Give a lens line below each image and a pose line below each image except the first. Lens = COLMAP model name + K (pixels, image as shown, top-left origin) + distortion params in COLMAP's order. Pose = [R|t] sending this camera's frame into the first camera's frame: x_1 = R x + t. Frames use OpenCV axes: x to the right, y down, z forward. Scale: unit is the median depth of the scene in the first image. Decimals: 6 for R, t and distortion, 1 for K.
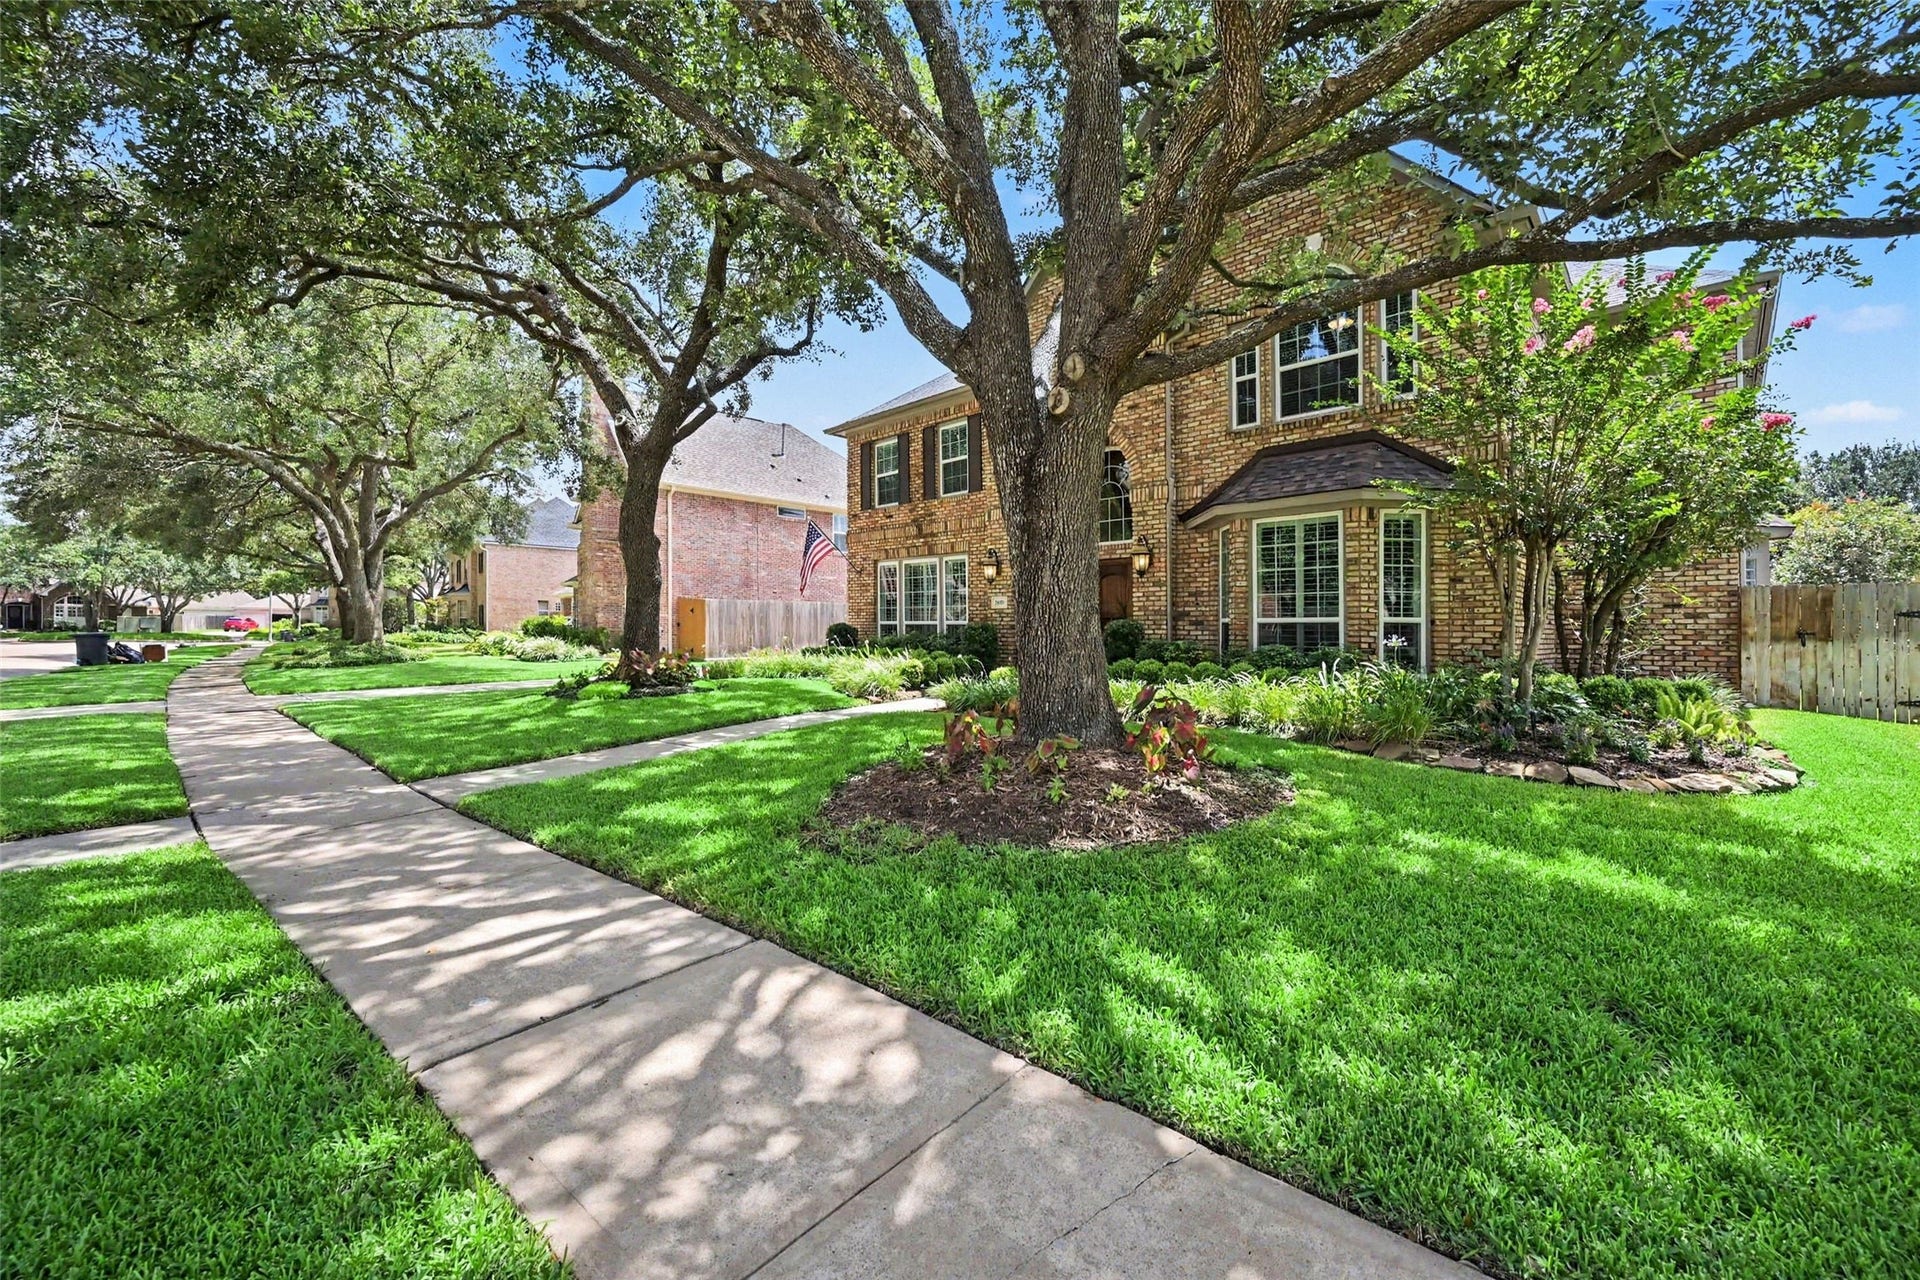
lens RADIAL K [[789.7, 0, 979.8], [0, 789.7, 627.9], [0, 0, 1]] dist [-0.000879, 0.000242]
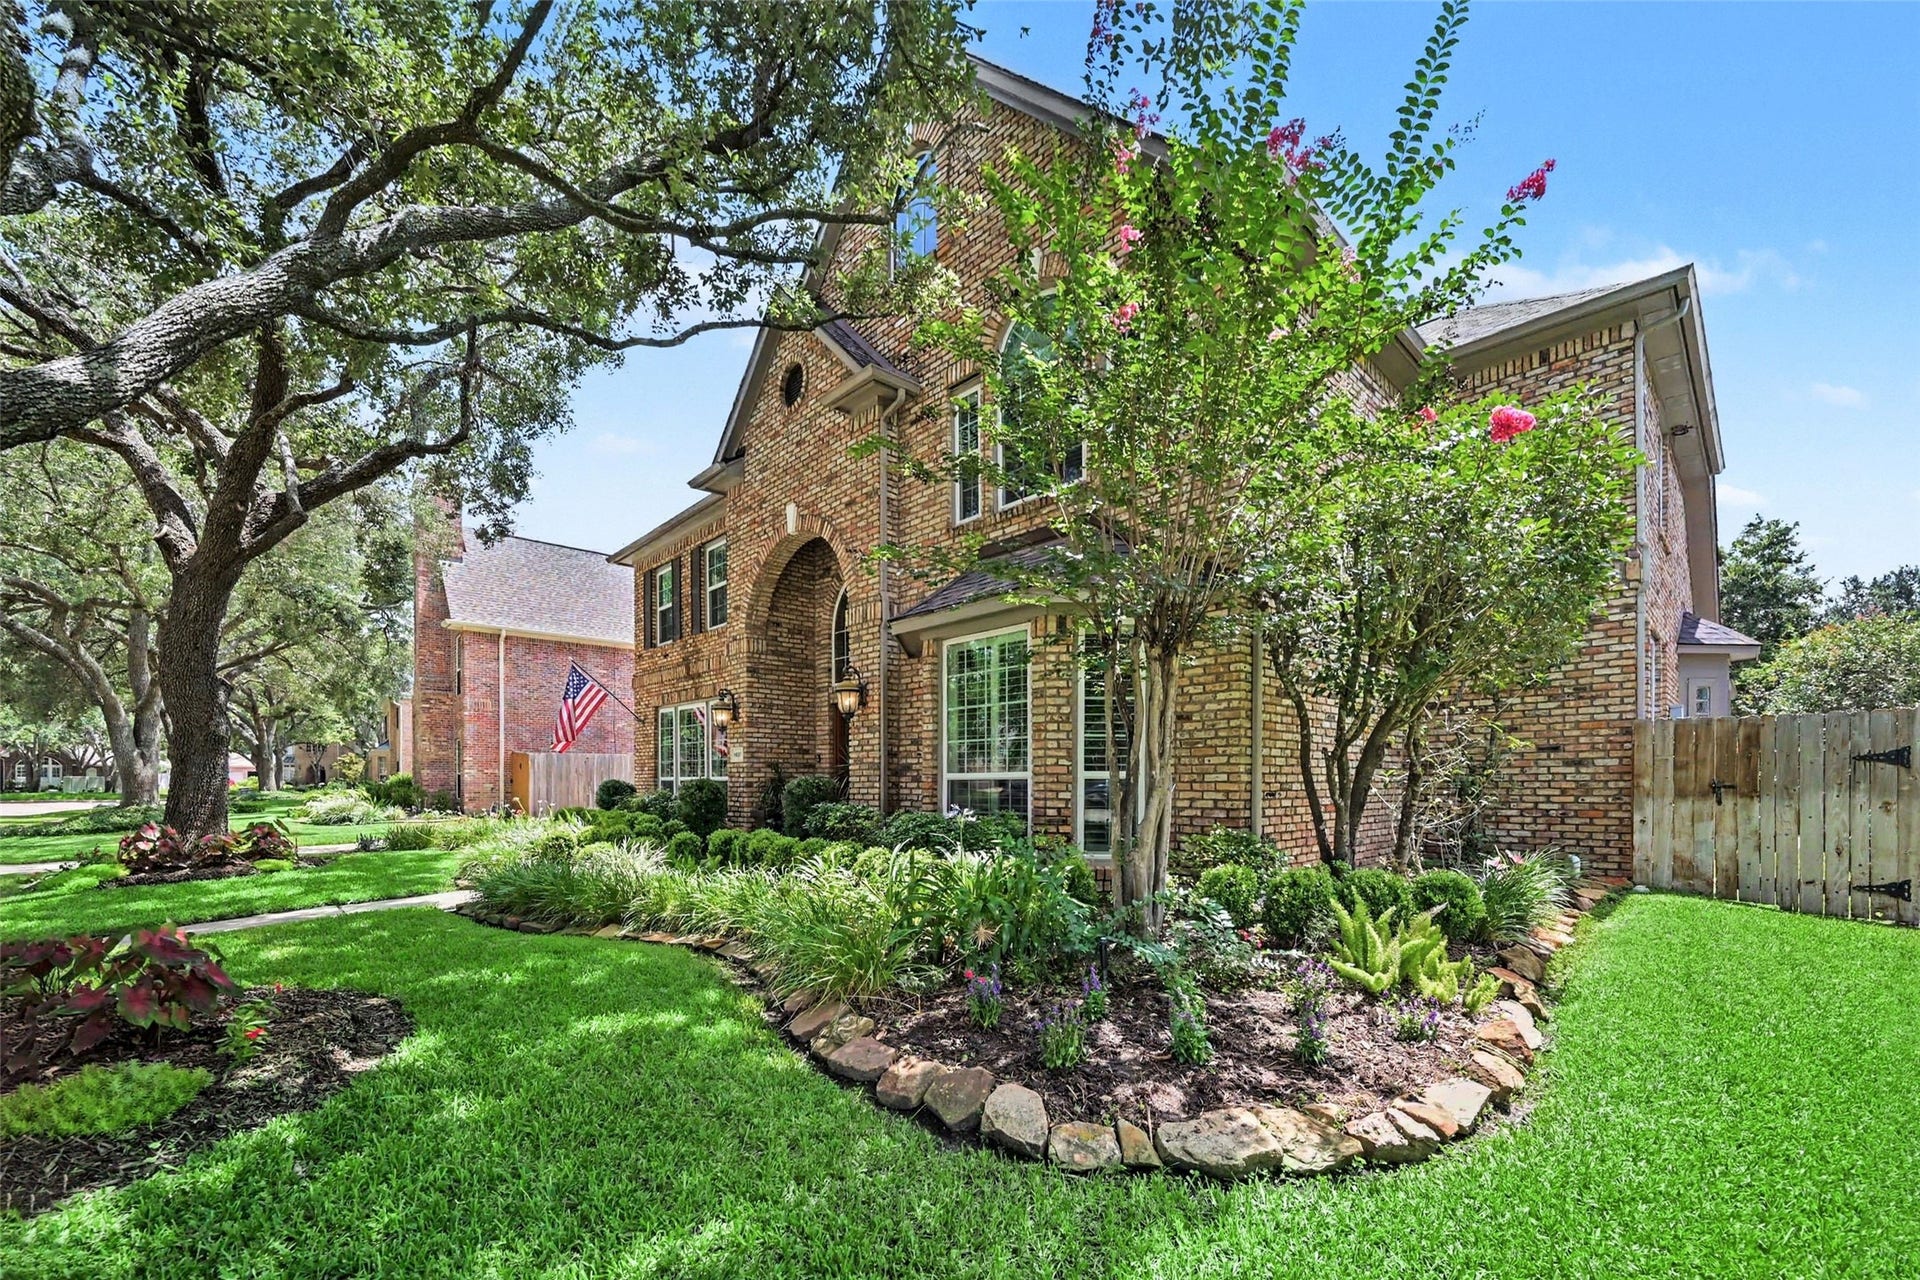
lens RADIAL K [[783.4, 0, 952.2], [0, 783.4, 786.5], [0, 0, 1]] dist [0.001414, 0.000028]
pose [[0.998845, -0.010700, -0.046842, 0.330313], [0.011306, 0.999856, 0.012693, -0.007899], [0.046699, -0.013208, 0.998822, 0.226520]]
